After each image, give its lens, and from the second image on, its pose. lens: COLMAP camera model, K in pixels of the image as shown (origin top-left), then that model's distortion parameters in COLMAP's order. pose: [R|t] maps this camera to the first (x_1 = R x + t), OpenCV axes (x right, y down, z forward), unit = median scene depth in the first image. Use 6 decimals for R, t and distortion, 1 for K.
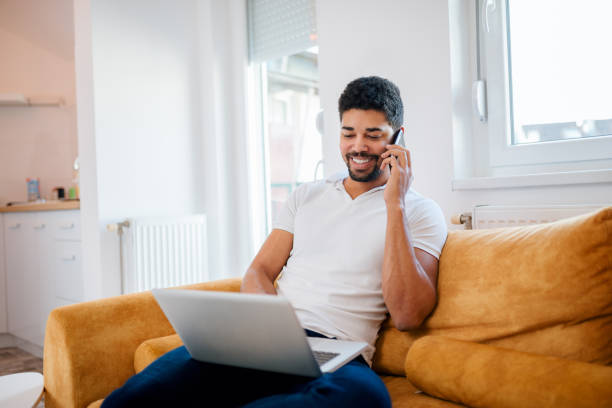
lens RADIAL K [[580.3, 0, 308.3], [0, 580.3, 205.4], [0, 0, 1]] dist [-0.003652, 0.000000]
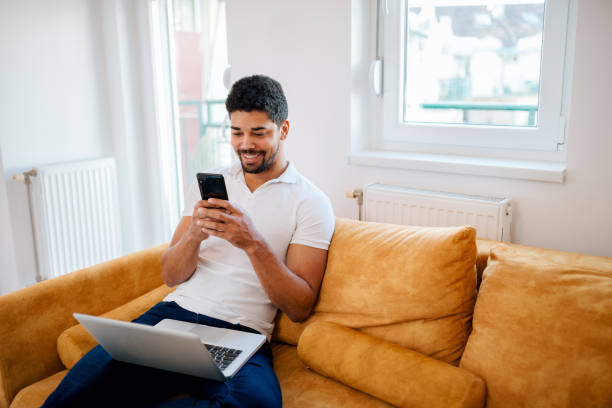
lens RADIAL K [[580.3, 0, 310.1], [0, 580.3, 202.8], [0, 0, 1]] dist [-0.003652, 0.000000]
pose [[0.988358, -0.008510, 0.151909, 0.012090], [-0.022790, 0.978890, 0.203115, -0.231059], [-0.150431, -0.204212, 0.967299, -0.088248]]
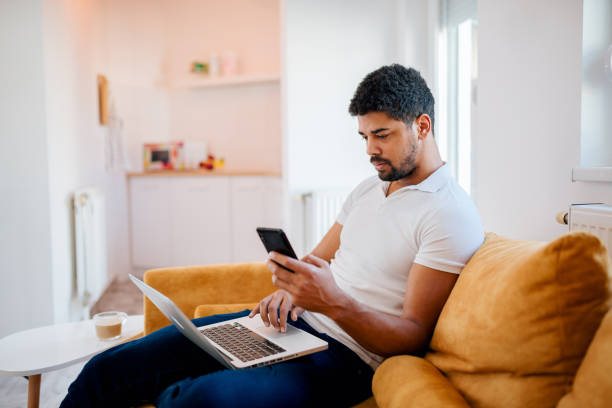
lens RADIAL K [[580.3, 0, 306.8], [0, 580.3, 204.5], [0, 0, 1]] dist [-0.003652, 0.000000]
pose [[0.826901, 0.061945, -0.558925, 0.521106], [-0.018371, 0.996360, 0.083247, -0.072810], [0.562047, -0.058569, 0.825029, 0.156539]]
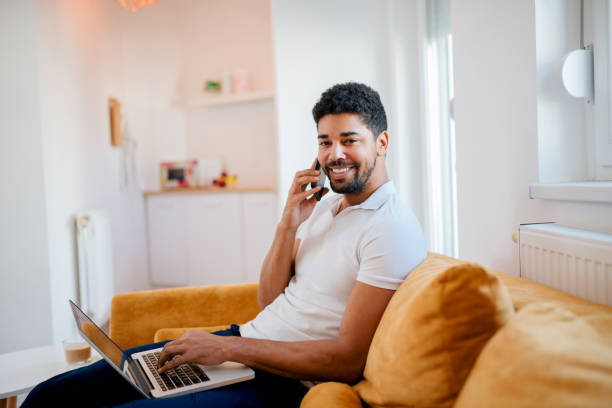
lens RADIAL K [[580.3, 0, 304.8], [0, 580.3, 205.3], [0, 0, 1]] dist [-0.003652, 0.000000]
pose [[0.781644, 0.034037, -0.622796, 0.651692], [0.010043, 0.997694, 0.067130, -0.096610], [0.623644, -0.058727, 0.779499, 0.263340]]
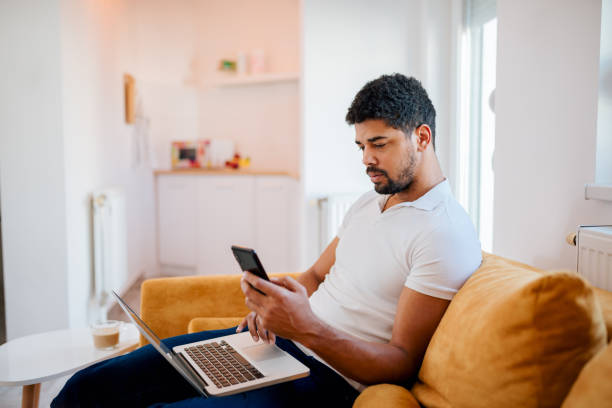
lens RADIAL K [[580.3, 0, 307.2], [0, 580.3, 205.2], [0, 0, 1]] dist [-0.003652, 0.000000]
pose [[0.785253, 0.081433, -0.613796, 0.561841], [-0.026911, 0.994866, 0.097562, -0.108568], [0.618590, -0.060093, 0.783413, 0.238417]]
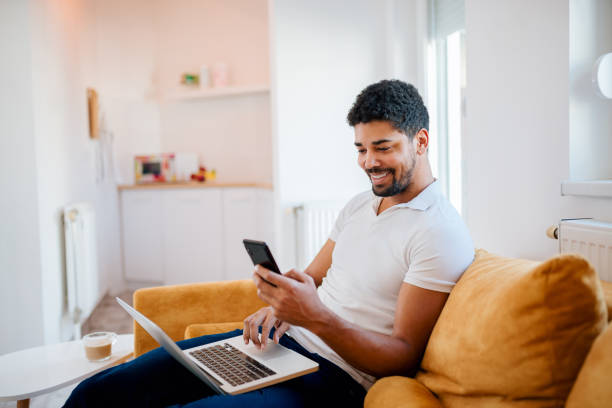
lens RADIAL K [[580.3, 0, 306.6], [0, 580.3, 204.2], [0, 0, 1]] dist [-0.003652, 0.000000]
pose [[0.833479, 0.043376, -0.550847, 0.523020], [-0.005037, 0.997469, 0.070924, -0.092332], [0.552529, -0.056339, 0.831588, 0.166948]]
